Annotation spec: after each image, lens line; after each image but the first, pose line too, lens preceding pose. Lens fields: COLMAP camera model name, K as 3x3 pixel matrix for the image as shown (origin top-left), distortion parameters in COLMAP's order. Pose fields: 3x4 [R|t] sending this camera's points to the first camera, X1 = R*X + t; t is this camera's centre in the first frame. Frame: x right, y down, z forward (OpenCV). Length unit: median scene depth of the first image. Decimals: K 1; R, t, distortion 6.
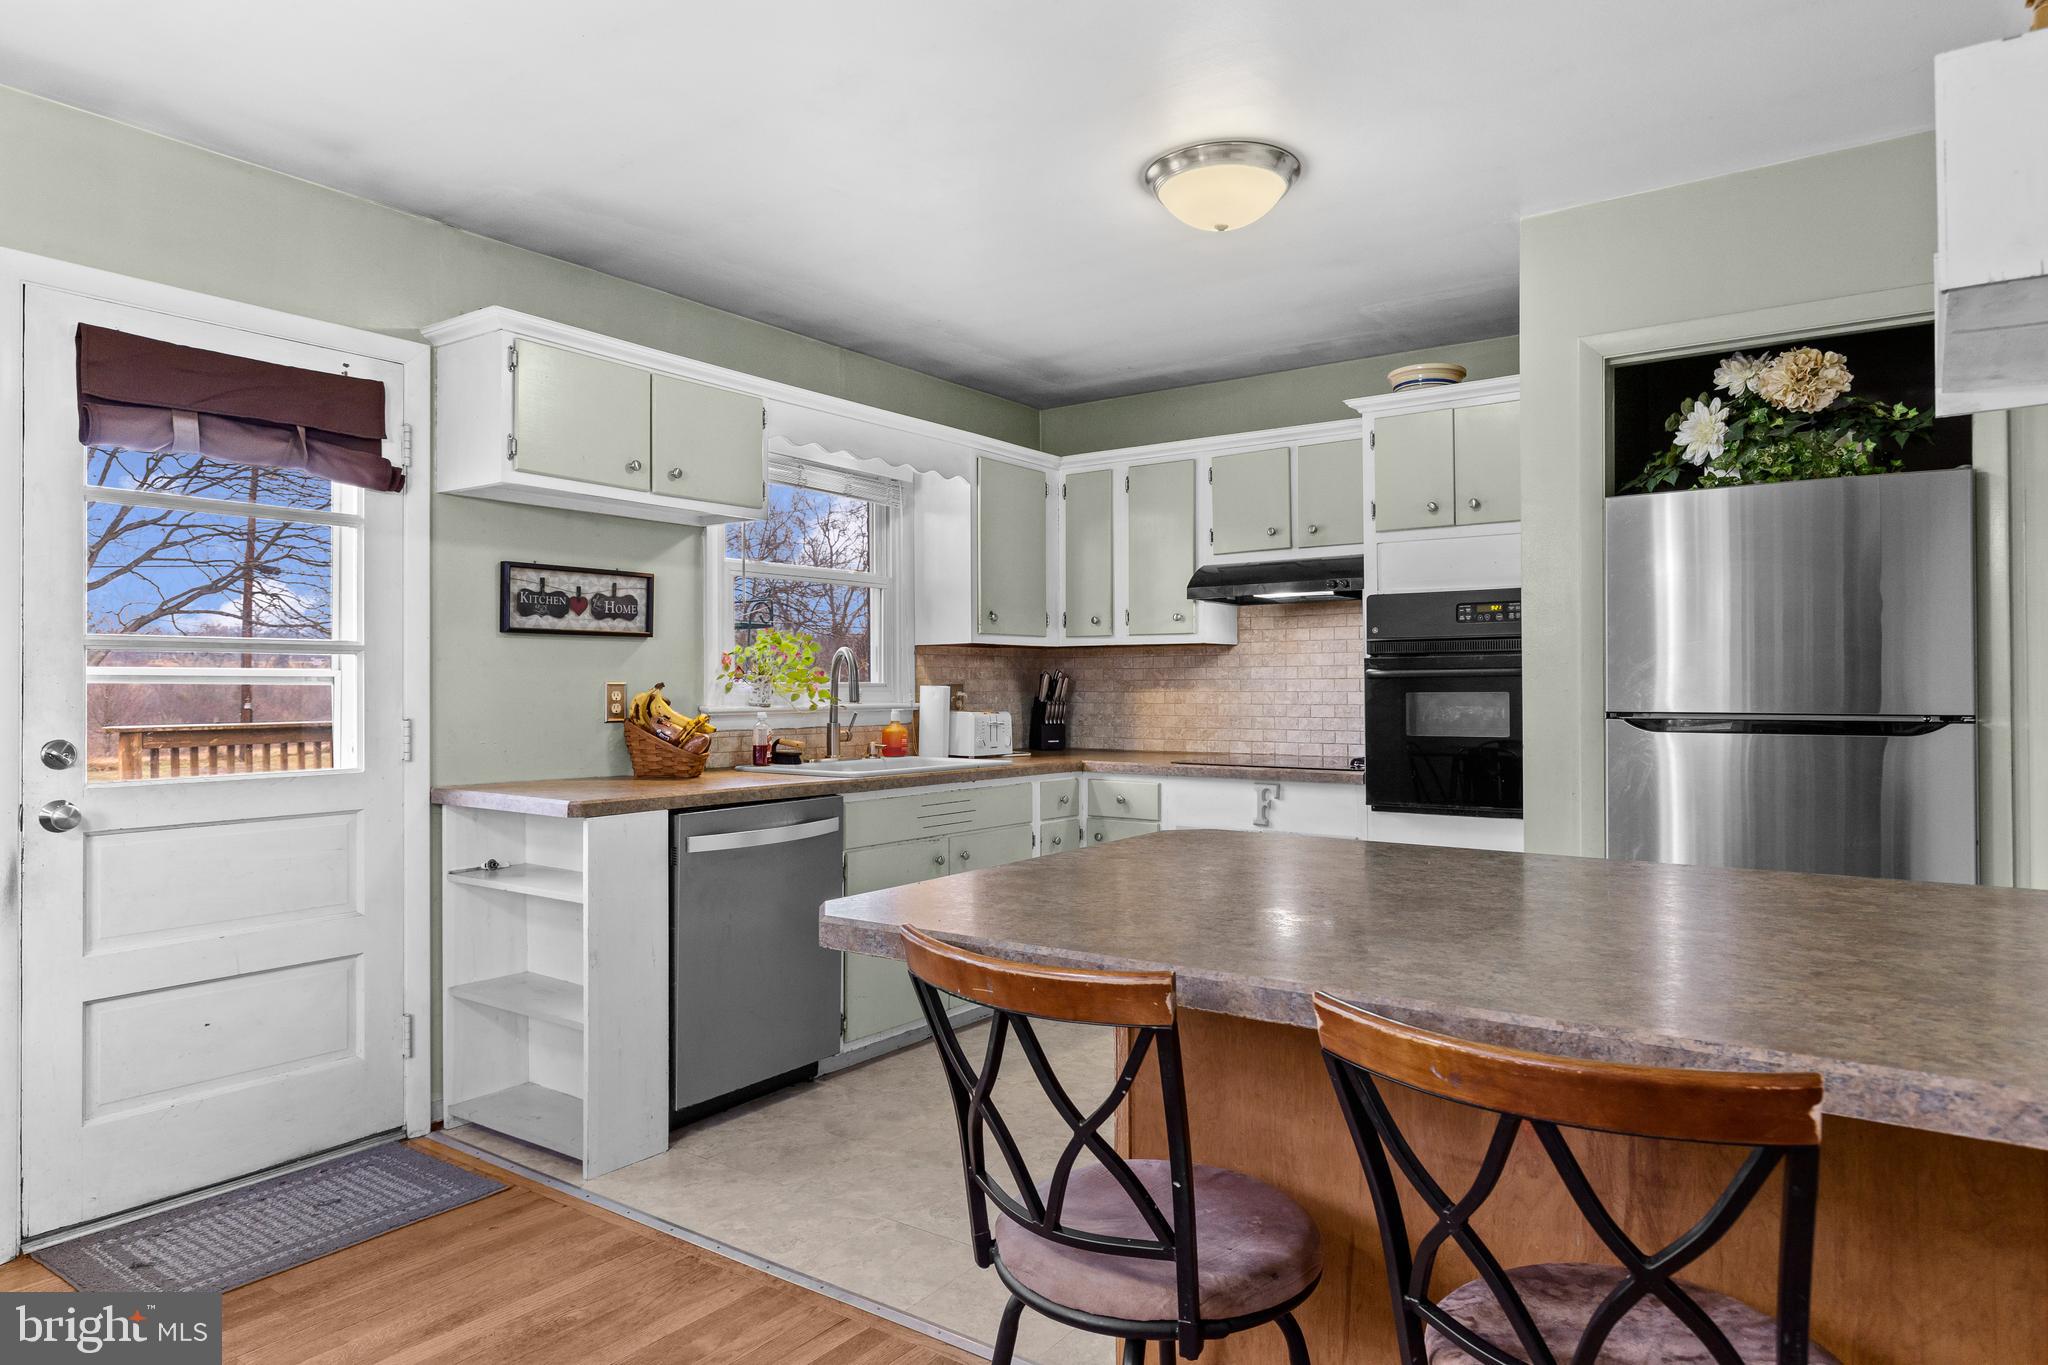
lens RADIAL K [[1255.7, 0, 1029.3], [0, 1255.7, 675.5], [0, 0, 1]] dist [0.004460, -0.003002]
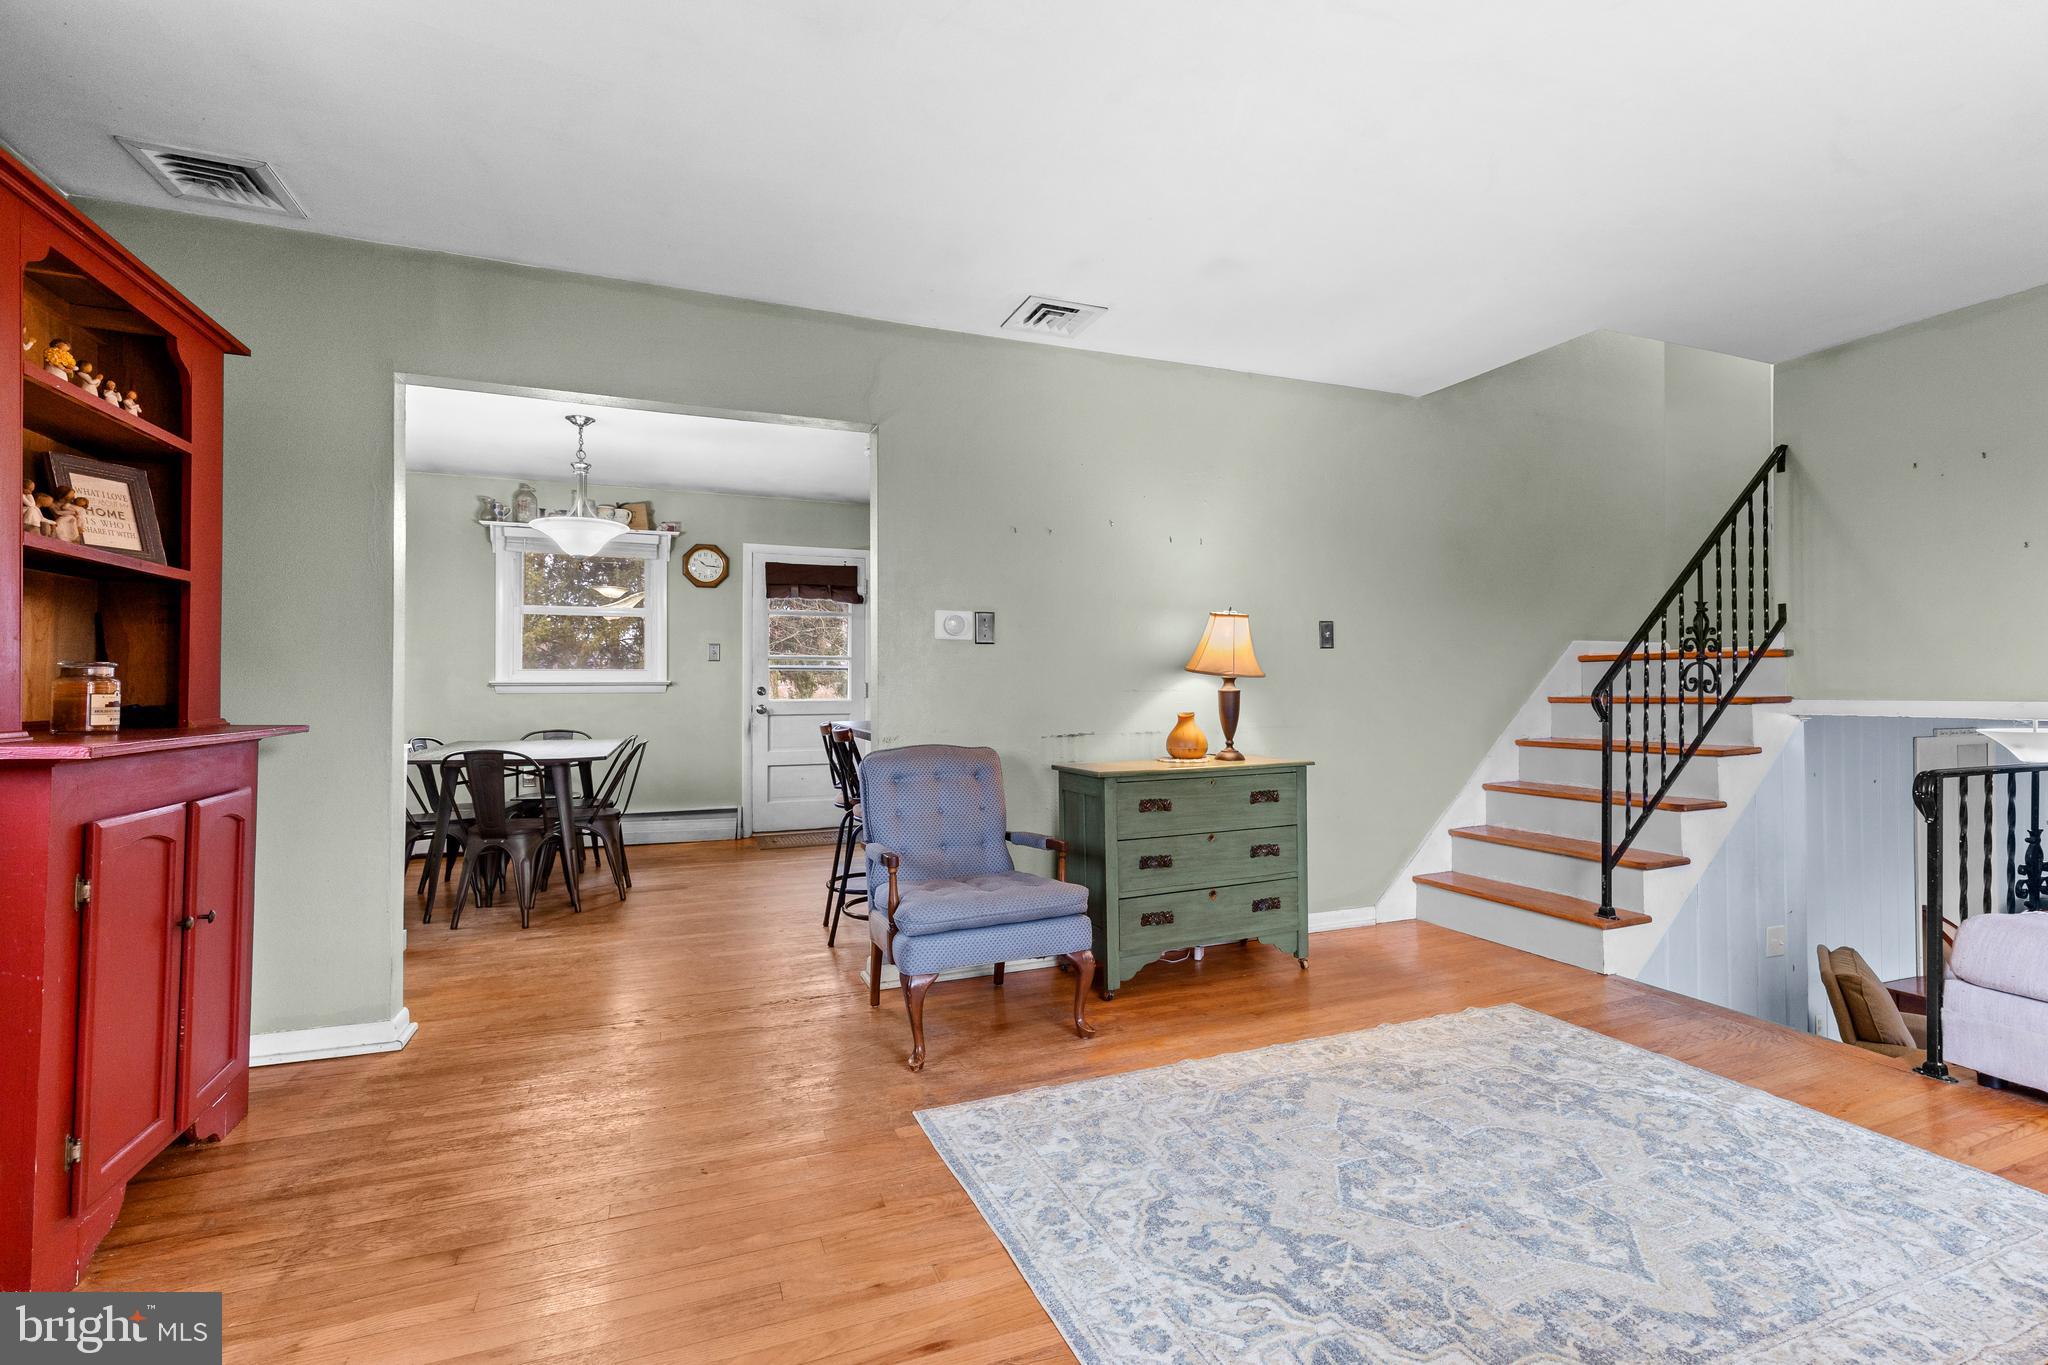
lens RADIAL K [[927.8, 0, 1028.2], [0, 927.8, 671.3], [0, 0, 1]] dist [0.008273, -0.001023]
pose [[0.836944, -0.004657, -0.547268, 0.780663], [0.003201, 0.999988, -0.003614, 0.013602], [0.547279, 0.001273, 0.836949, -0.455207]]
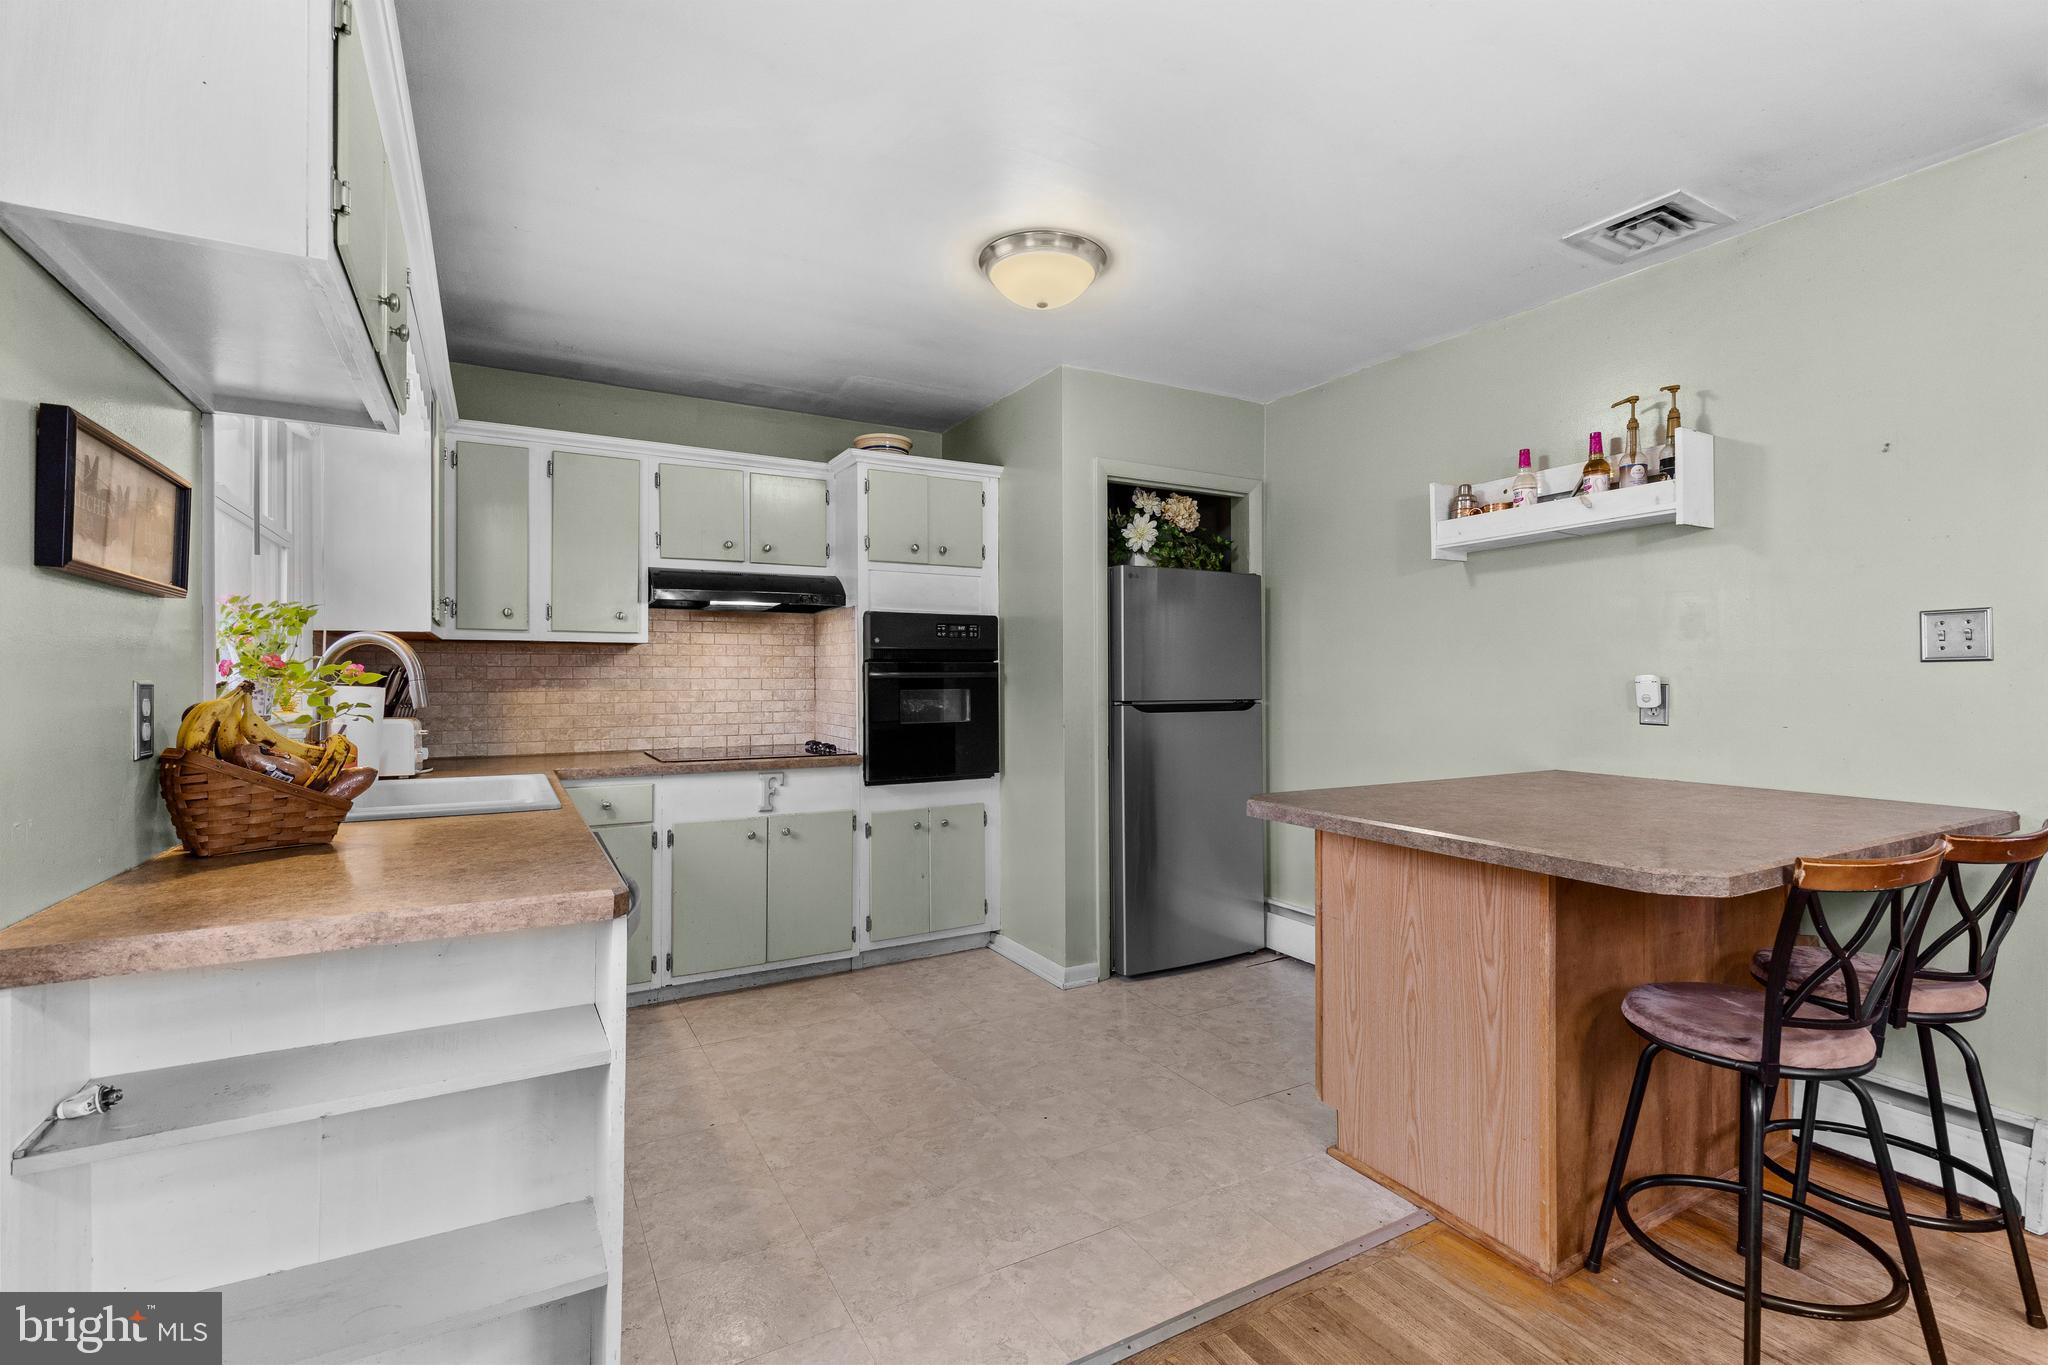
lens RADIAL K [[927.8, 0, 1041.0], [0, 927.8, 671.6], [0, 0, 1]] dist [0.008273, -0.001023]
pose [[0.411675, 0.009526, 0.911281, -0.492819], [-0.007150, 0.999948, -0.007222, 0.000522], [-0.911303, -0.003543, 0.411722, 0.472746]]
